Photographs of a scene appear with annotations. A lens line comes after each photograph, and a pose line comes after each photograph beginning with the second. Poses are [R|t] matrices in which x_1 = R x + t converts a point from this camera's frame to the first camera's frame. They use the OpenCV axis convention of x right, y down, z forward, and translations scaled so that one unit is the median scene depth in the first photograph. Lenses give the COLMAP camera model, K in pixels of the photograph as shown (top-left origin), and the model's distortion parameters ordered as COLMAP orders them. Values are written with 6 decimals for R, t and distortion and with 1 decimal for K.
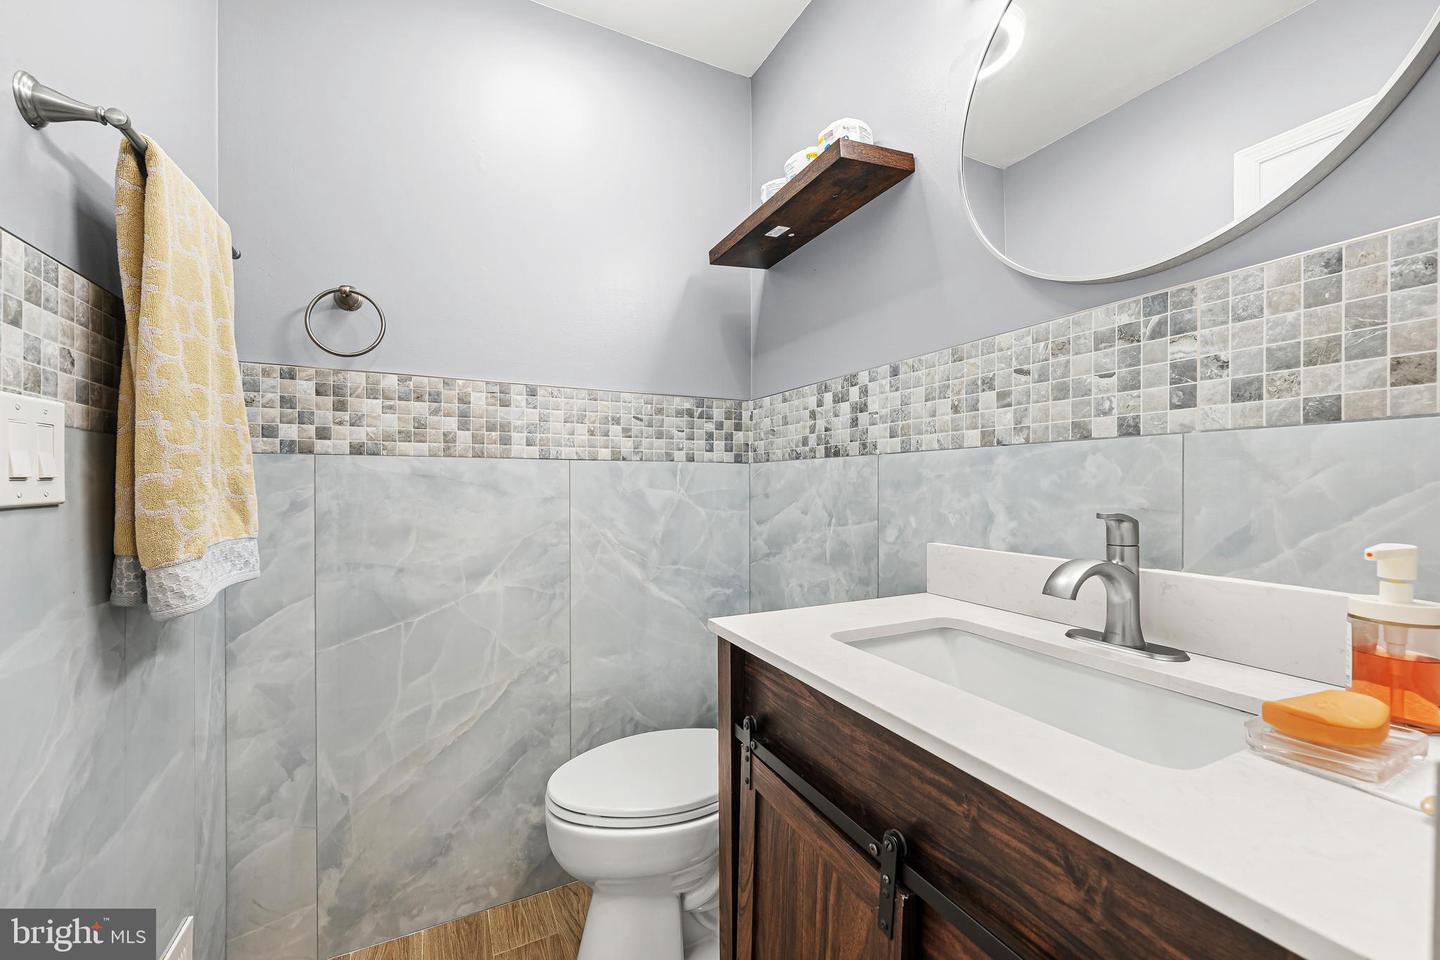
lens RADIAL K [[559.5, 0, 717.3], [0, 559.5, 482.0], [0, 0, 1]] dist [-0.001795, 0.000001]
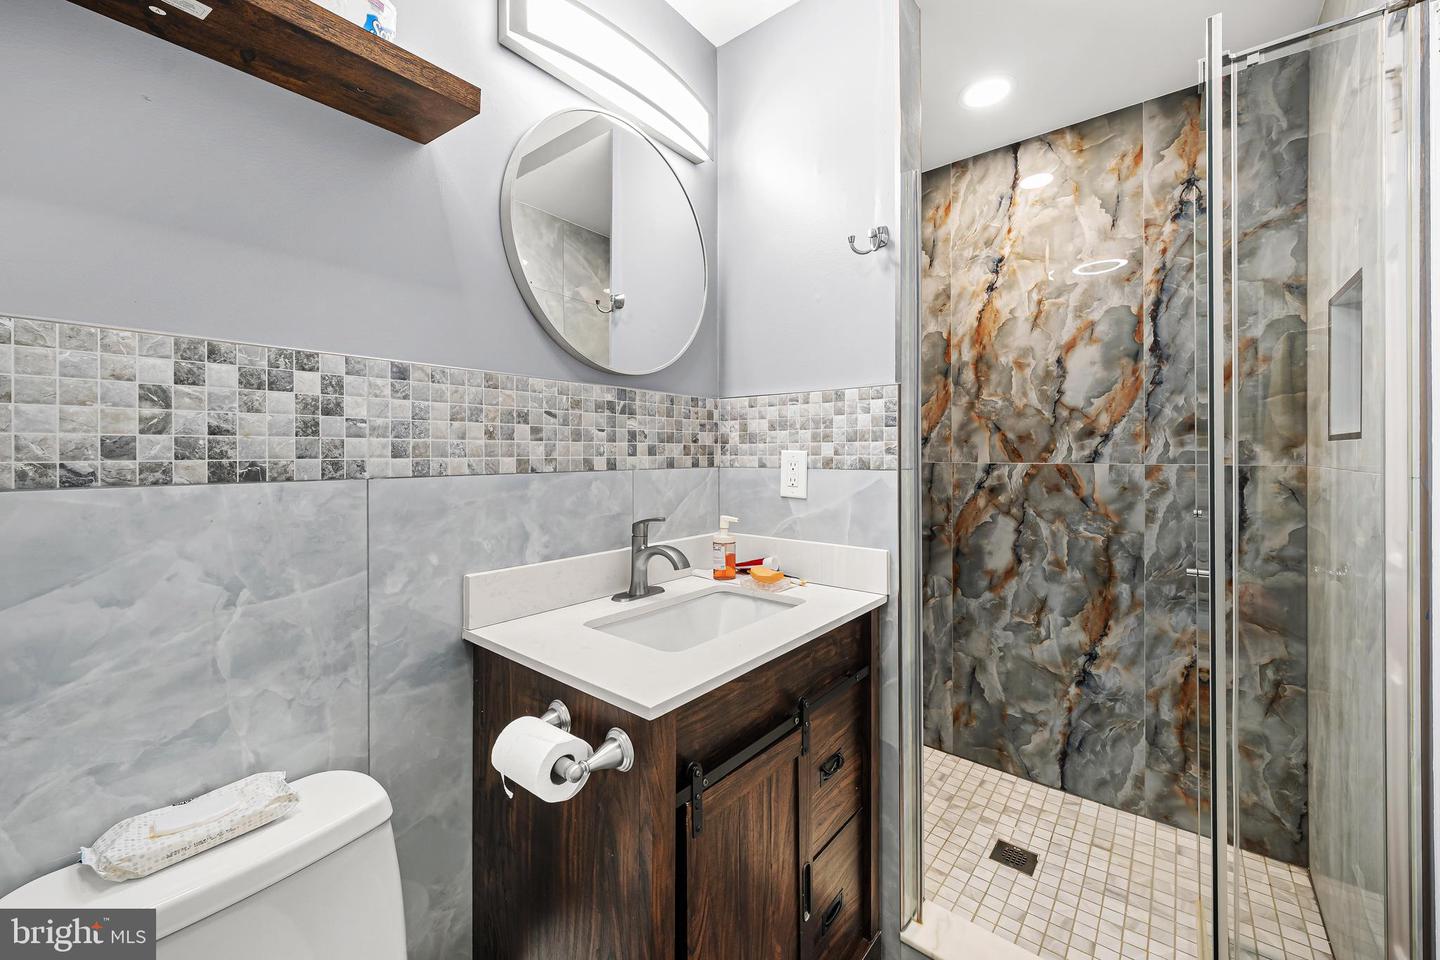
lens RADIAL K [[559.5, 0, 707.4], [0, 559.5, 452.5], [0, 0, 1]] dist [-0.001795, 0.000001]
pose [[-0.402548, 0.001734, 0.915397, -0.622021], [-0.001451, 0.999996, -0.002532, -0.092685], [-0.915398, -0.002347, -0.402544, 1.002226]]
